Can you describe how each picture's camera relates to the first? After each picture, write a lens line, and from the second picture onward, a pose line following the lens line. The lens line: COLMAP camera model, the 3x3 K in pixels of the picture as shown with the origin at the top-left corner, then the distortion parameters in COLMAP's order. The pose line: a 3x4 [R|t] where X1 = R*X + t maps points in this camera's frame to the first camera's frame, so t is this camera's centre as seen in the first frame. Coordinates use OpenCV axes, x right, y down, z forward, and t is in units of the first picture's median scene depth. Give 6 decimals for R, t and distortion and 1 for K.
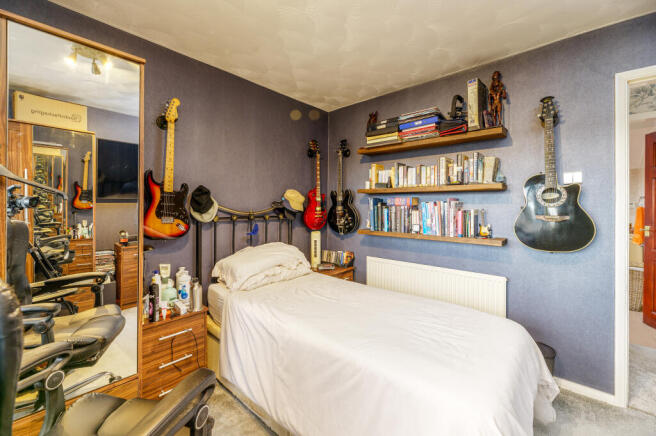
lens RADIAL K [[278.5, 0, 325.4], [0, 278.5, 214.5], [0, 0, 1]] dist [-0.000808, 0.000259]
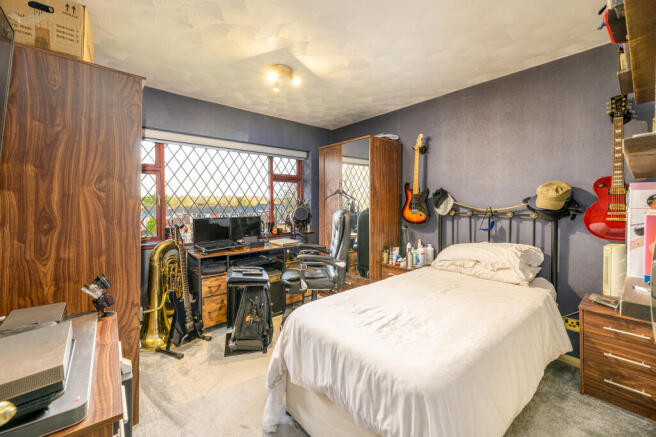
lens RADIAL K [[278.5, 0, 325.4], [0, 278.5, 215.0], [0, 0, 1]] dist [-0.000808, 0.000259]
pose [[-0.167732, 0.039317, -0.985048, 1.077920], [-0.032854, 0.998426, 0.045445, -0.015105], [0.985285, 0.039985, -0.166177, 0.717968]]
